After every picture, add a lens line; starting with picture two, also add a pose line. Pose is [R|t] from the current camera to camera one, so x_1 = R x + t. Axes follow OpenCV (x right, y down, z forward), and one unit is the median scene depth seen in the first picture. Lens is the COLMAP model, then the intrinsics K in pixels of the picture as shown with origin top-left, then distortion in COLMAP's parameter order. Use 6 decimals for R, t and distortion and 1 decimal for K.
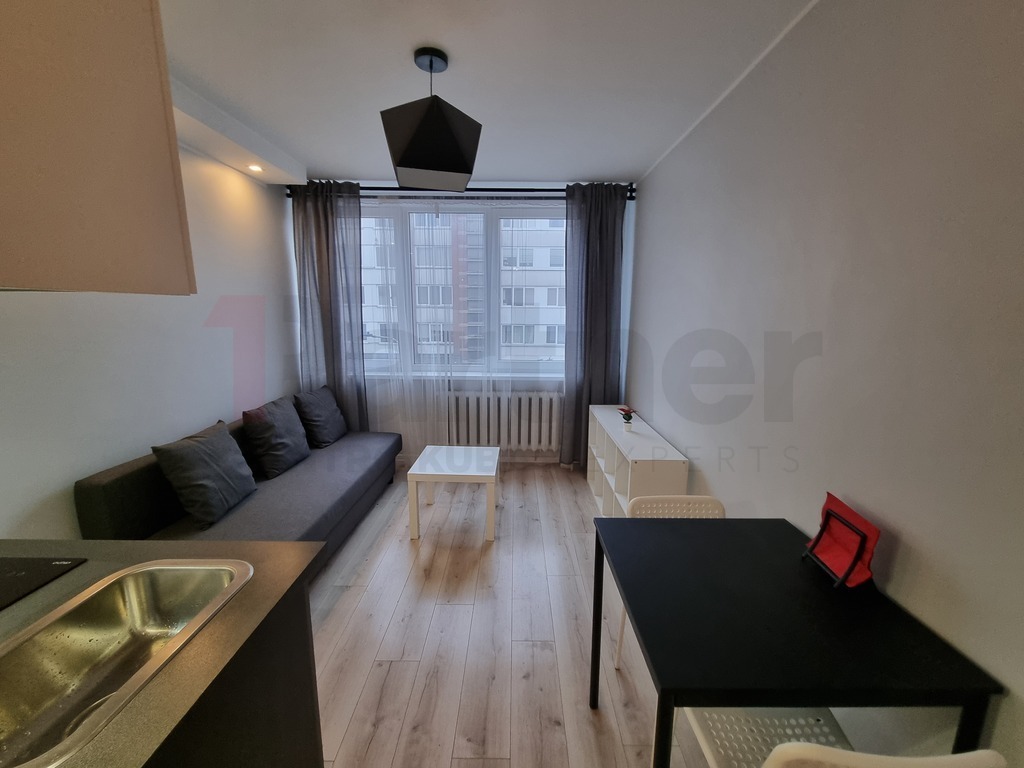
lens RADIAL K [[414.9, 0, 514.8], [0, 414.9, 391.1], [0, 0, 1]] dist [0.002349, 0.000175]
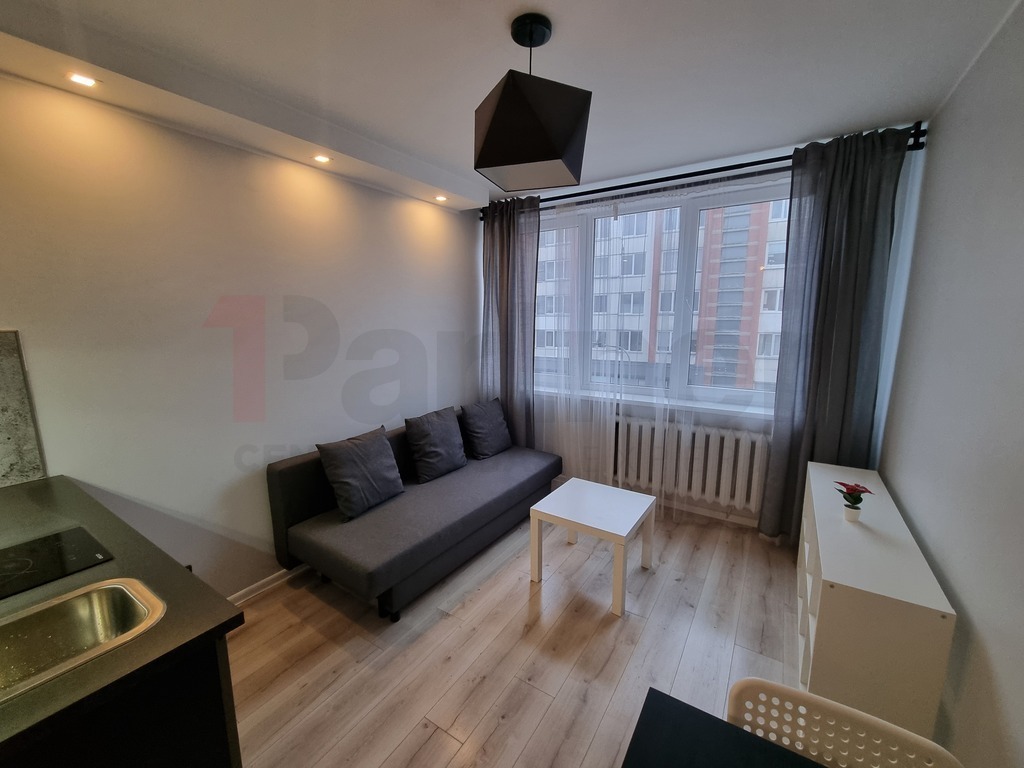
lens RADIAL K [[417.7, 0, 515.0], [0, 417.7, 388.8], [0, 0, 1]] dist [0.002359, 0.000032]
pose [[0.842483, 0.078131, -0.533027, 0.136614], [-0.090196, 0.995918, 0.003420, -0.045911], [0.531119, 0.045196, 0.846091, 0.156617]]
